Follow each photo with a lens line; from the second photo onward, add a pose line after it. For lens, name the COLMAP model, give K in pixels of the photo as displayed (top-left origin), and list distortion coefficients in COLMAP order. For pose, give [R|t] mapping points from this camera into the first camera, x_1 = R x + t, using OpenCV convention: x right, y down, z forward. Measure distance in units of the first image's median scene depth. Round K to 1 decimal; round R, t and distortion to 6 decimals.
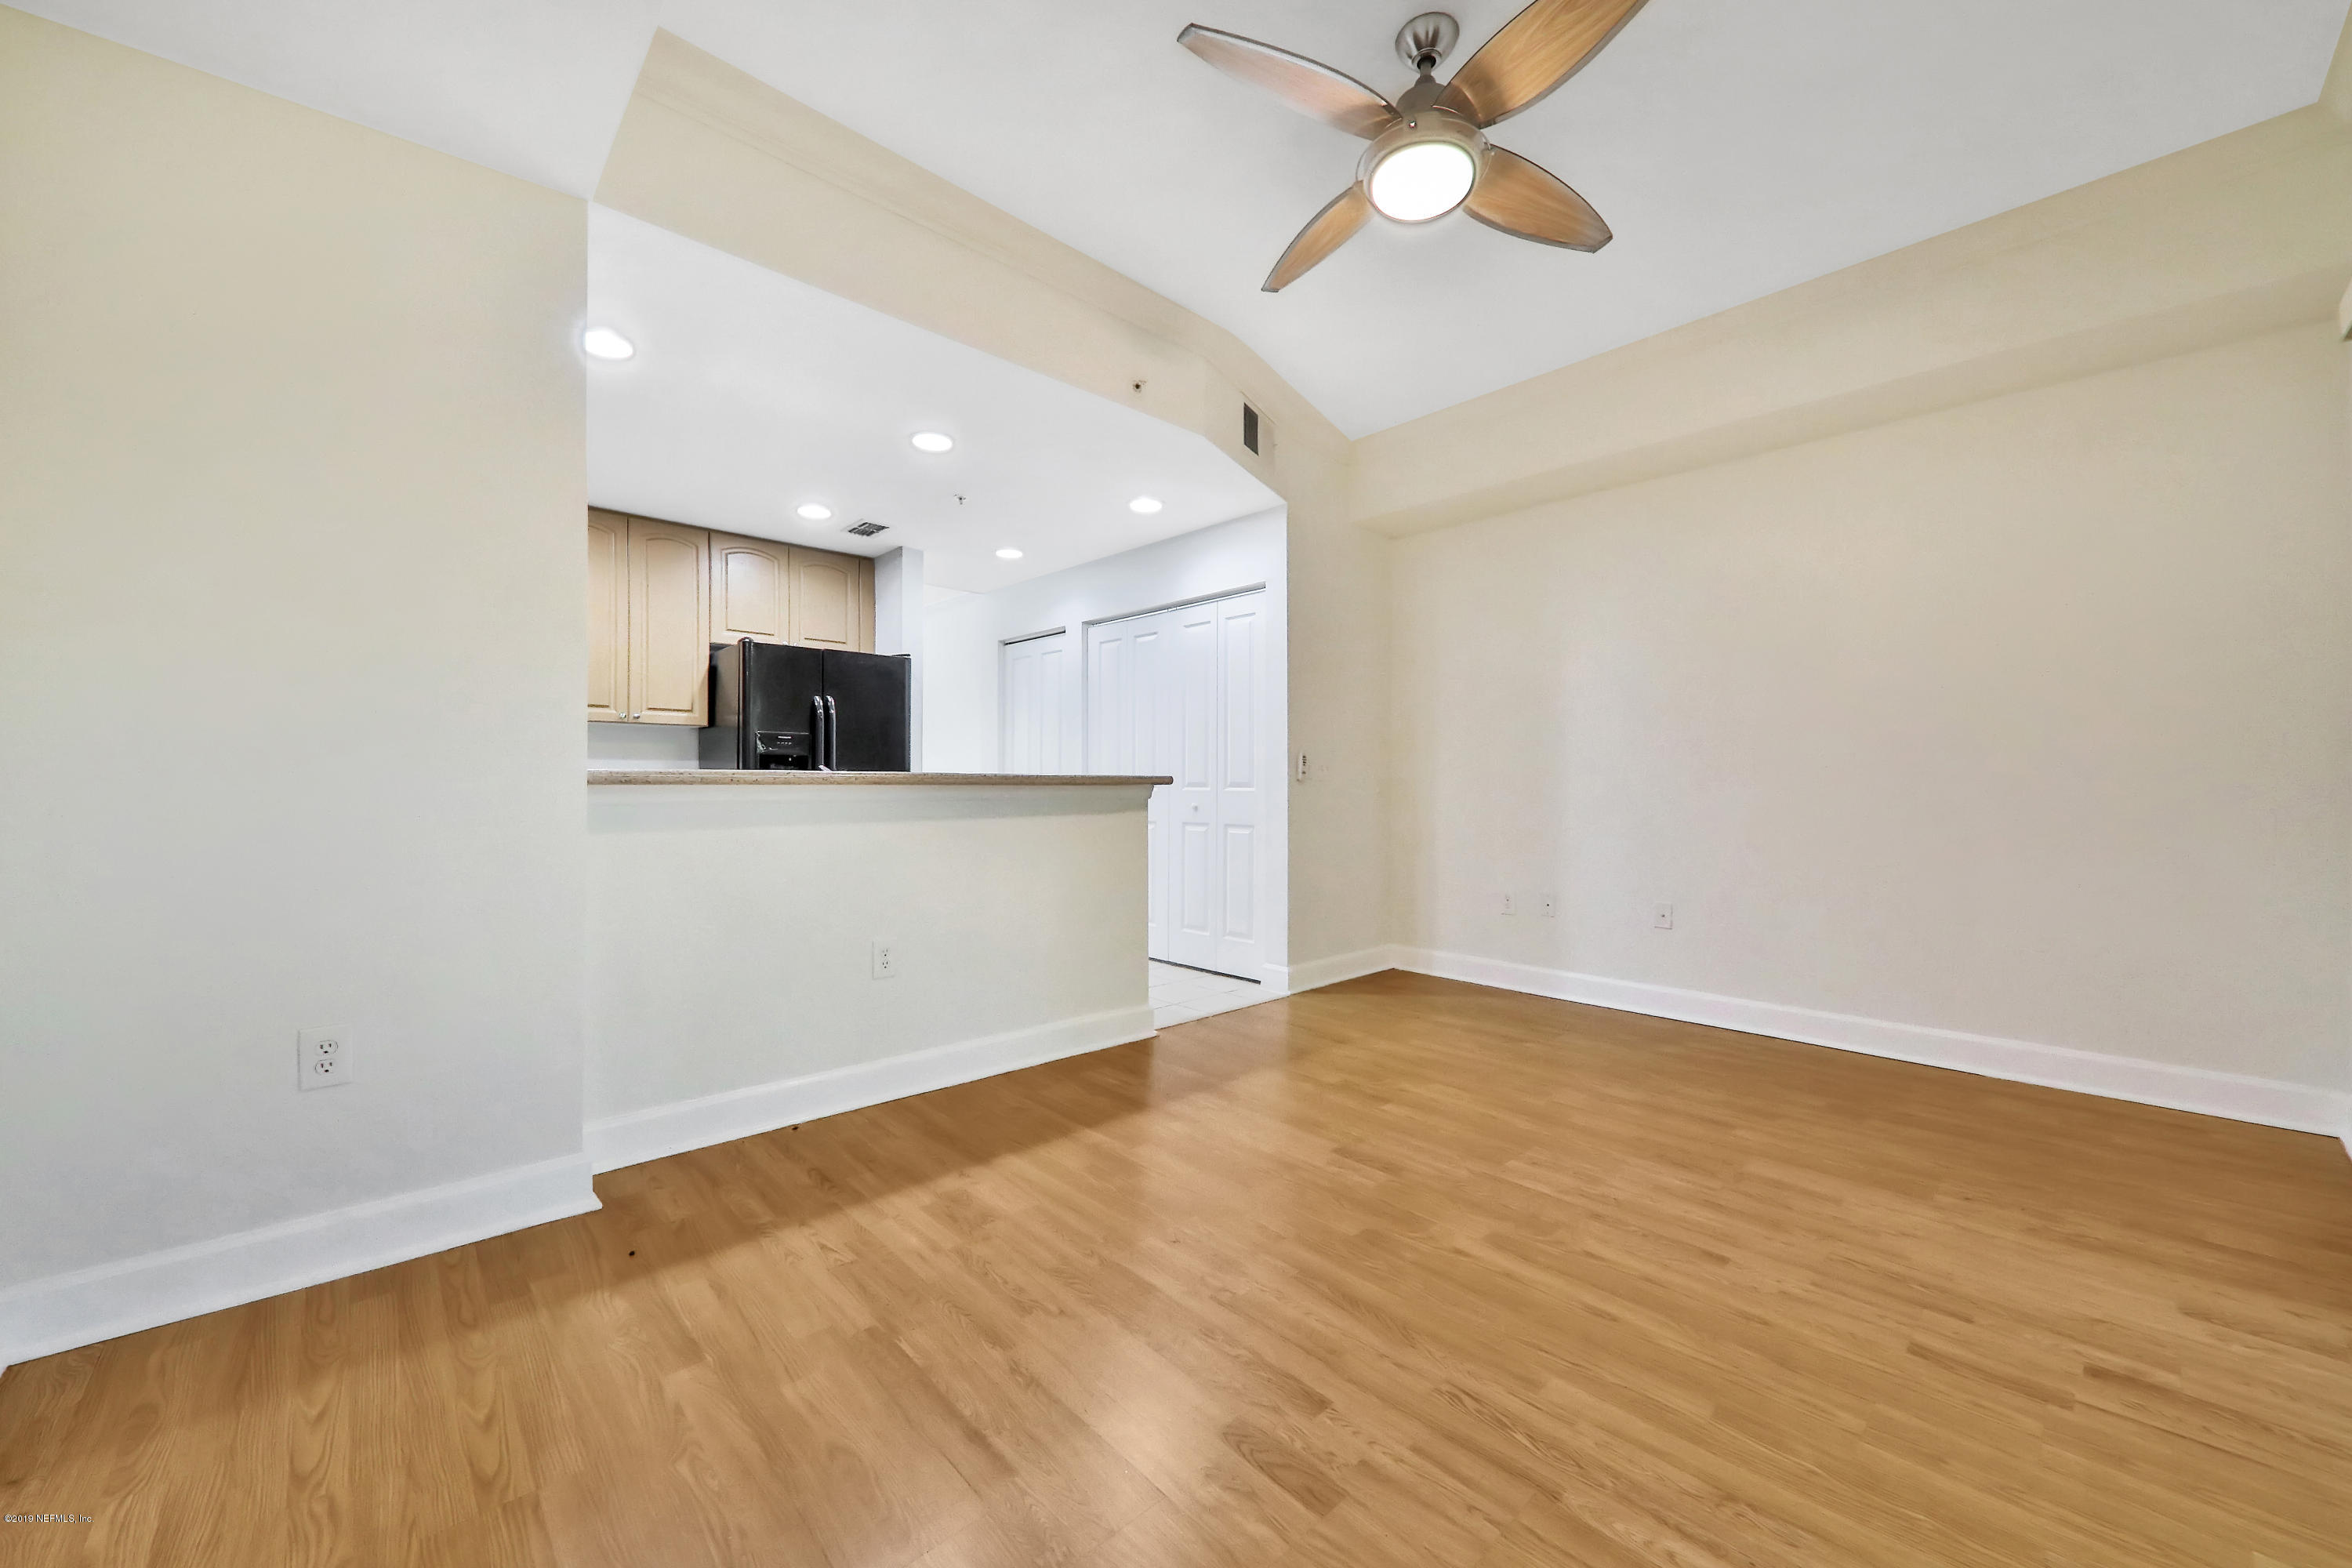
lens RADIAL K [[878.7, 0, 1170.0], [0, 878.7, 779.5], [0, 0, 1]] dist [0.010796, -0.008216]
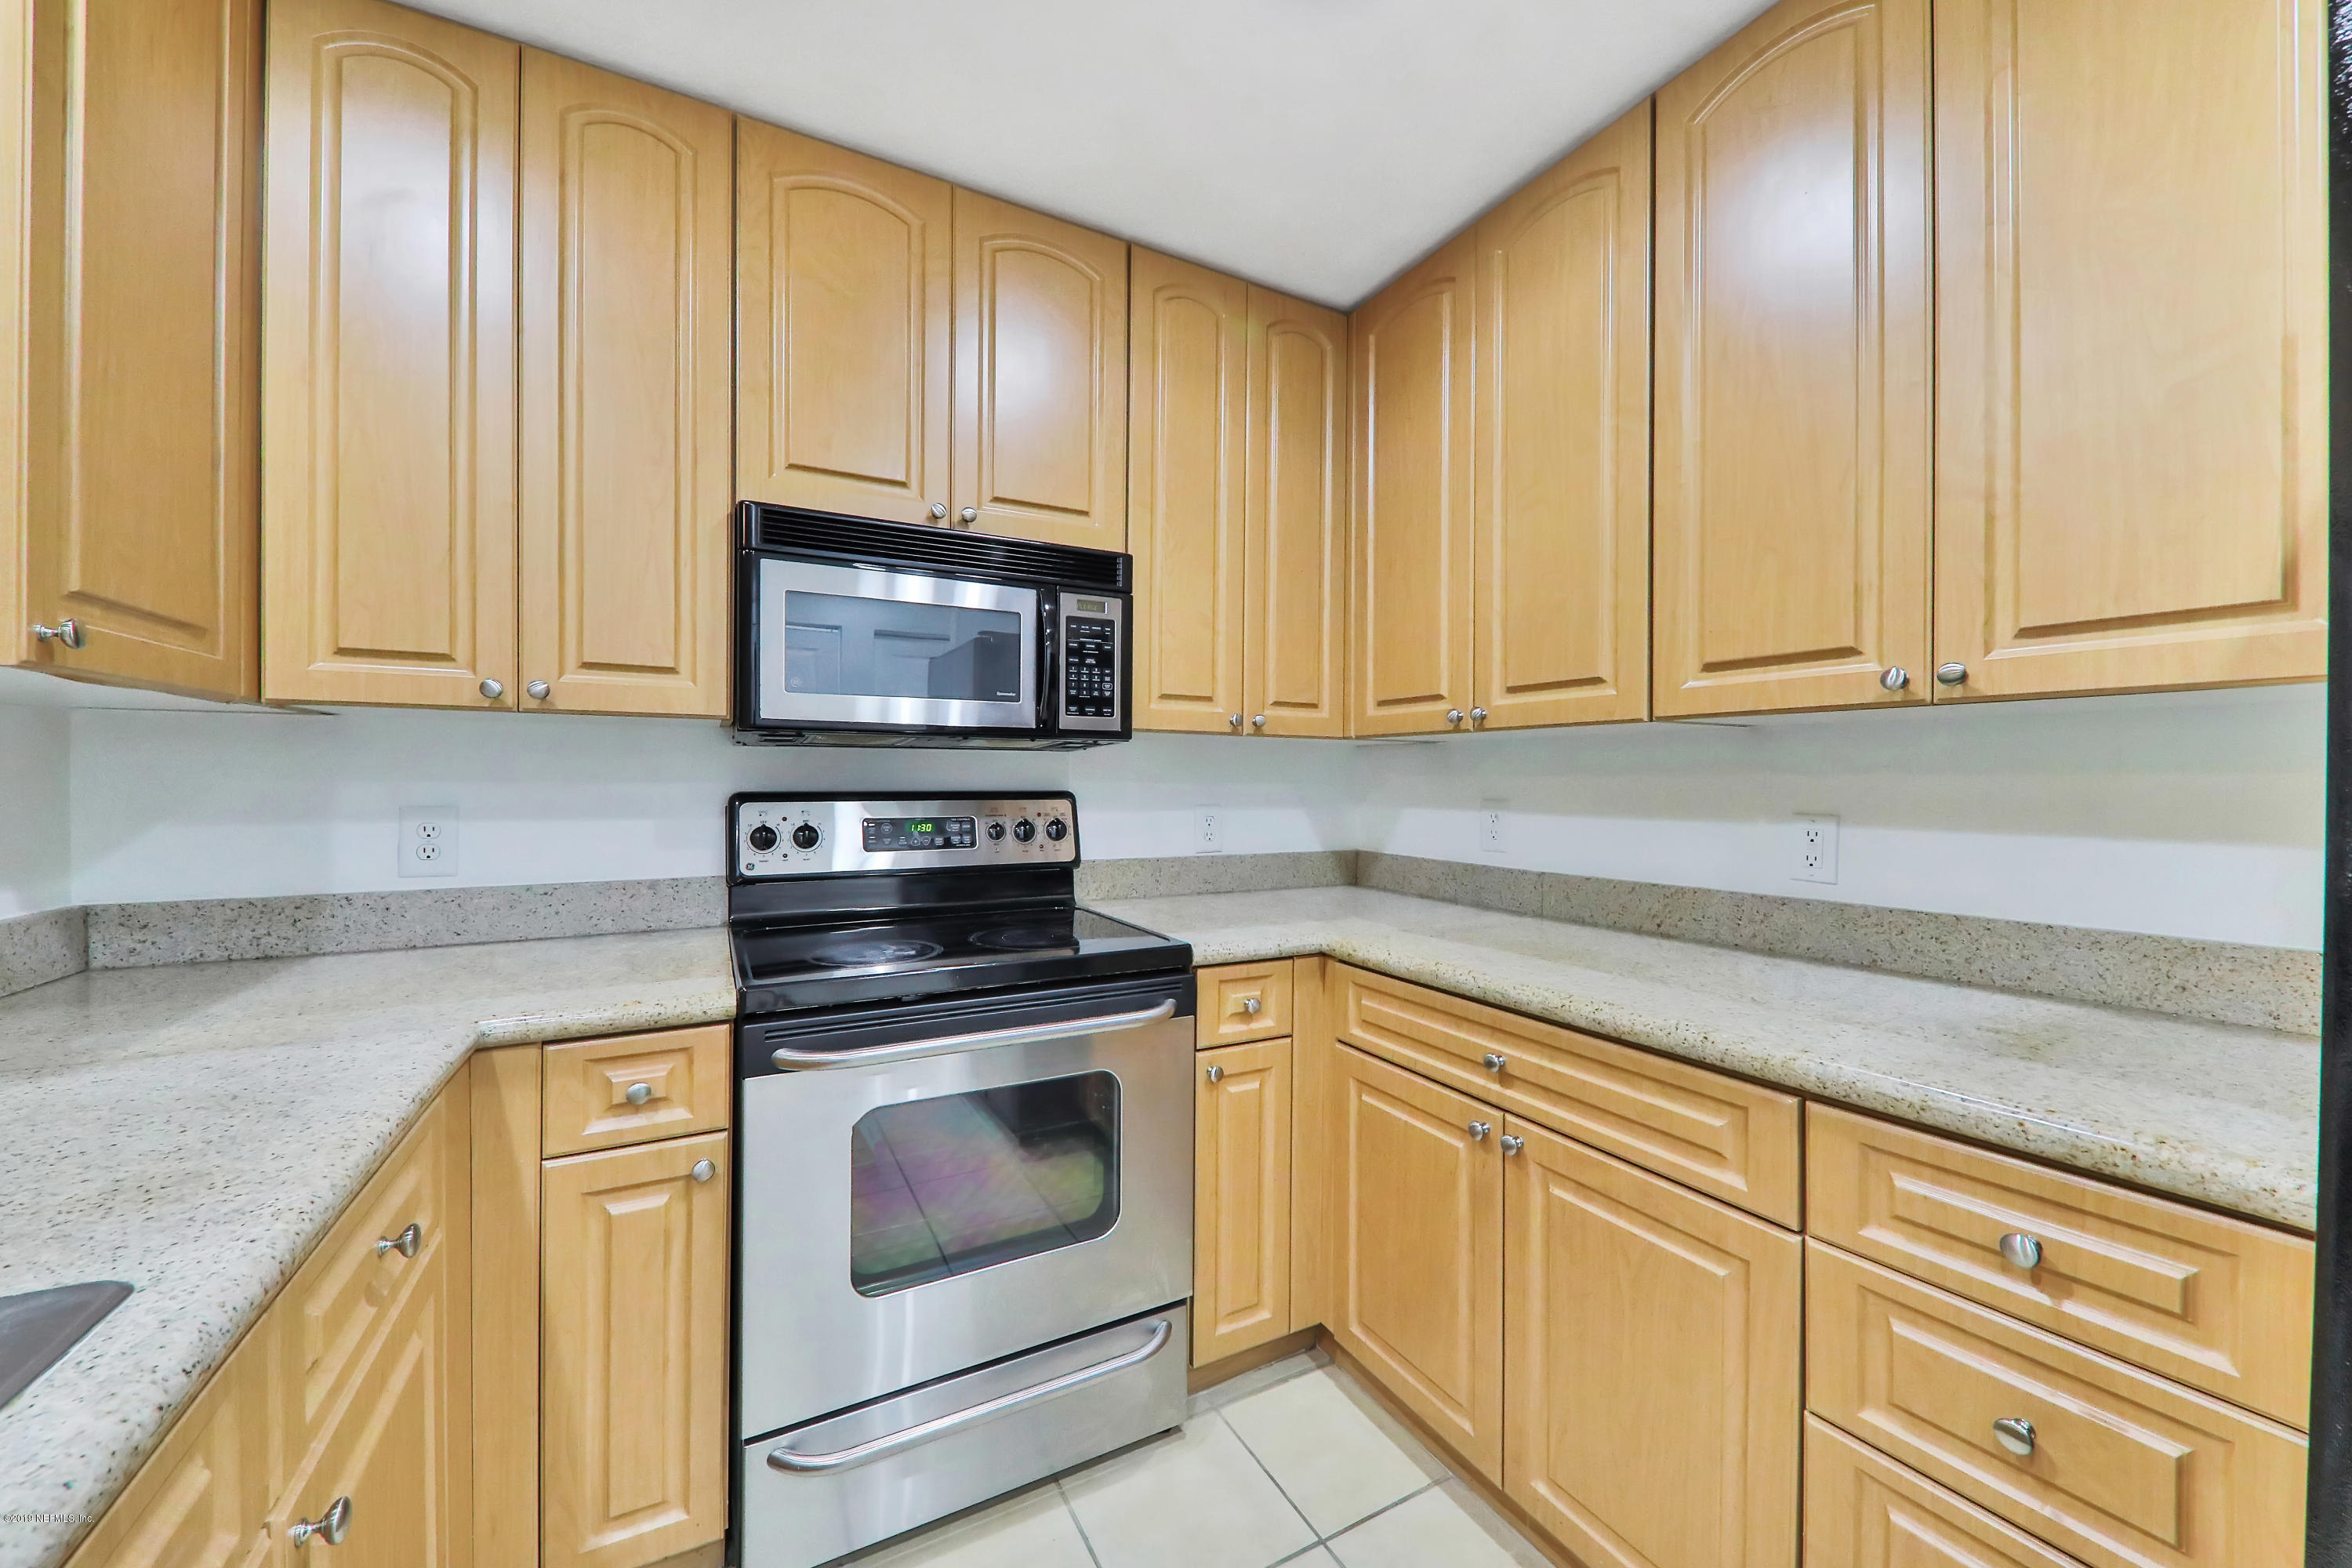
lens RADIAL K [[878.7, 0, 1170.0], [0, 878.7, 779.5], [0, 0, 1]] dist [0.010796, -0.008216]
pose [[-0.251007, -0.002774, -0.967981, -0.644712], [0.002122, 0.999992, -0.003416, -0.085385], [0.967983, -0.002911, -0.250999, 1.707187]]
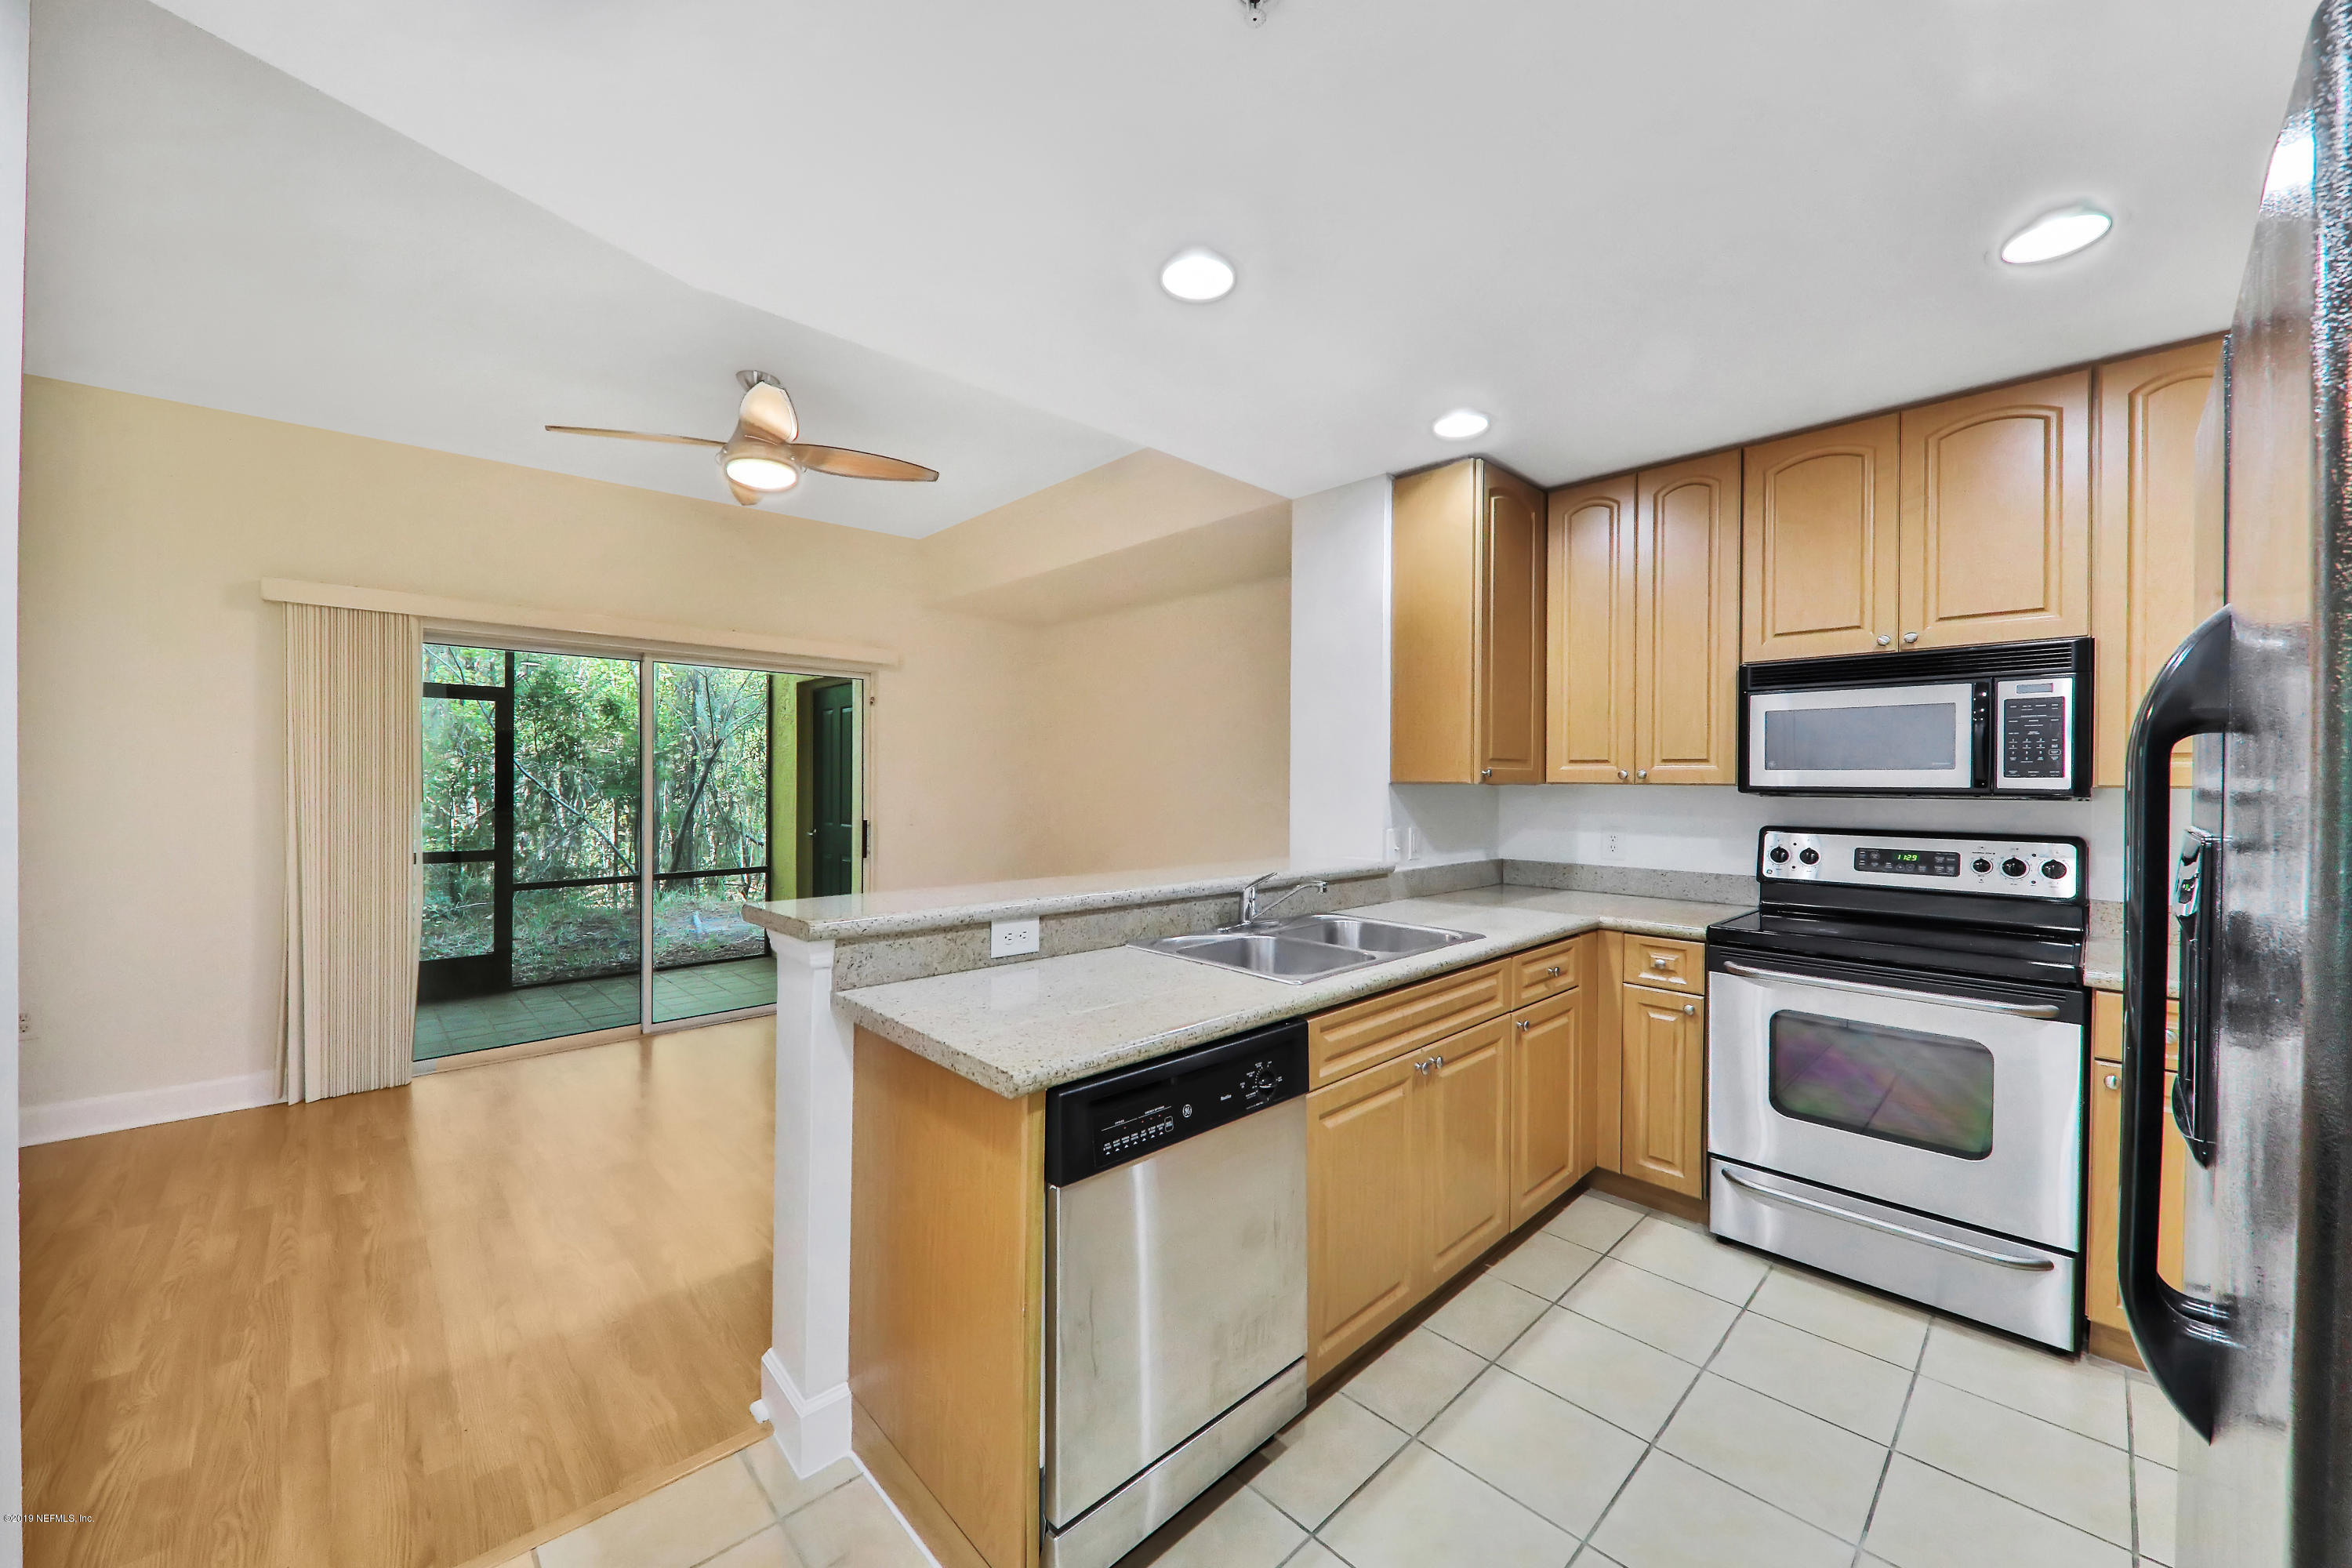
lens RADIAL K [[878.7, 0, 1170.0], [0, 878.7, 779.5], [0, 0, 1]] dist [0.010796, -0.008216]
pose [[-0.999682, -0.012377, -0.021974, -0.402635], [-0.012165, 0.999879, -0.009720, -0.122876], [0.022092, -0.009450, -0.999711, 2.419925]]
